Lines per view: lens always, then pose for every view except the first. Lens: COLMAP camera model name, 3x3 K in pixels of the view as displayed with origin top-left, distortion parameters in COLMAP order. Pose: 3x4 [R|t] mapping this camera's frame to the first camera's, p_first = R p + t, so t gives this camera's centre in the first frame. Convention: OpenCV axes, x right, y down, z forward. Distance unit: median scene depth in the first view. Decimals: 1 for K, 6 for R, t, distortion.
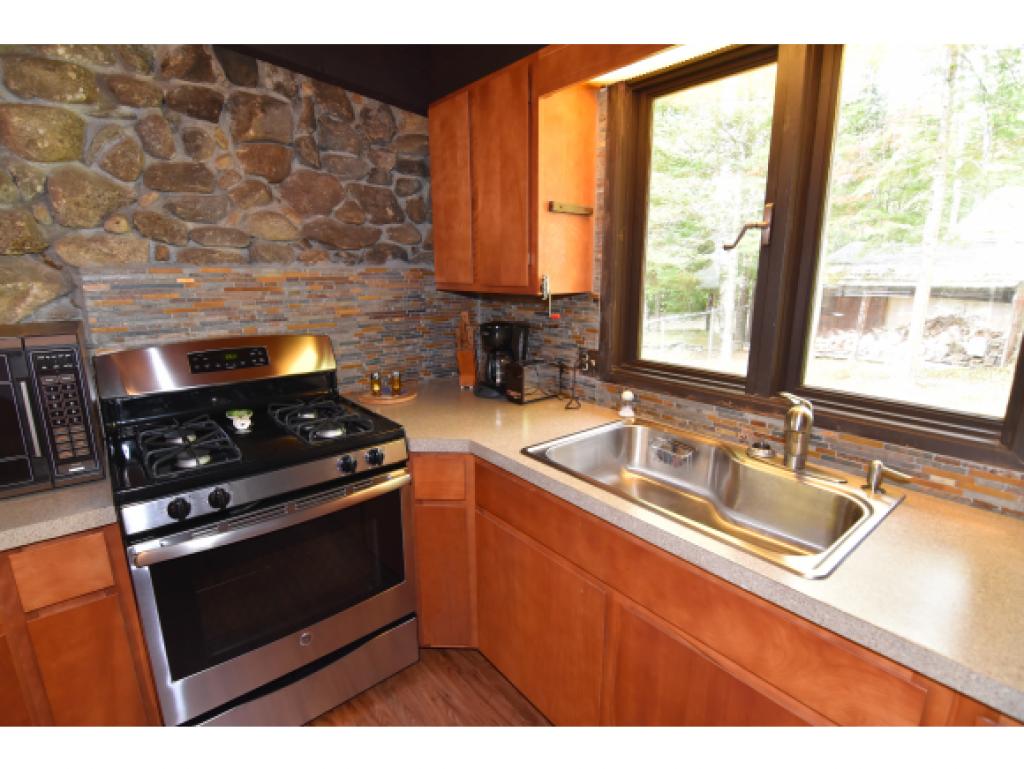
lens RADIAL K [[493.9, 0, 511.6], [0, 493.9, 383.4], [0, 0, 1]] dist [-0.027384, -0.000503]
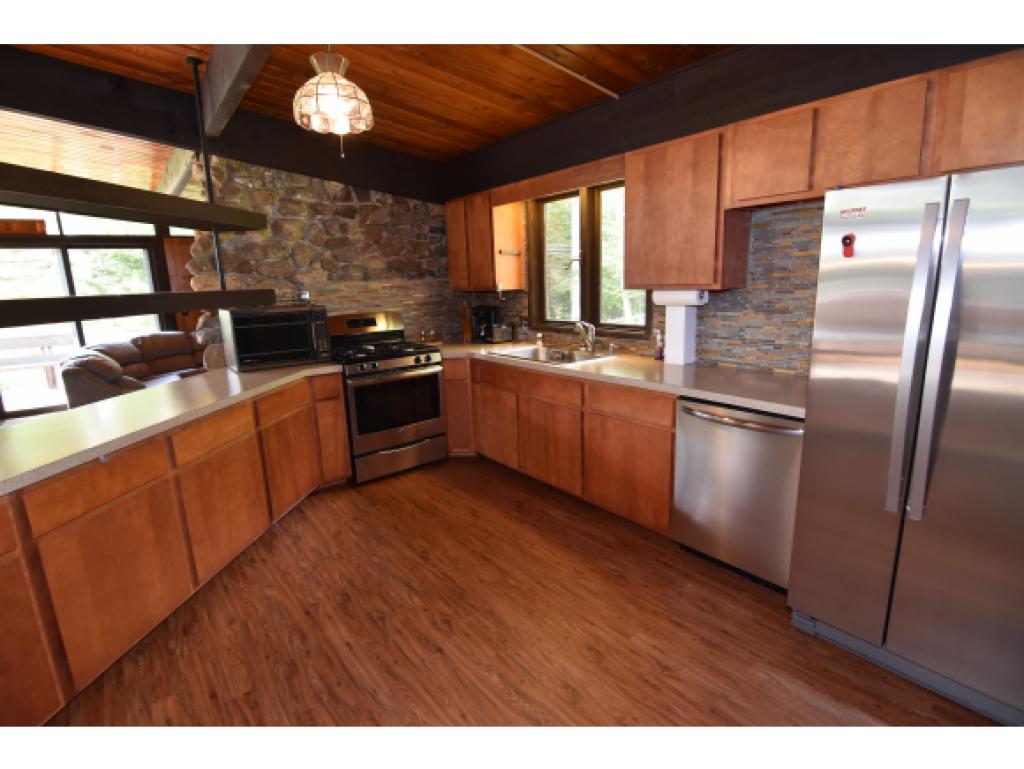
lens RADIAL K [[493.9, 0, 513.0], [0, 493.9, 384.5], [0, 0, 1]] dist [-0.027384, -0.000503]
pose [[0.999587, -0.025364, -0.013507, 0.138343], [0.025116, 0.999517, -0.018281, 0.273715], [0.013964, 0.017935, 0.999742, -1.166627]]
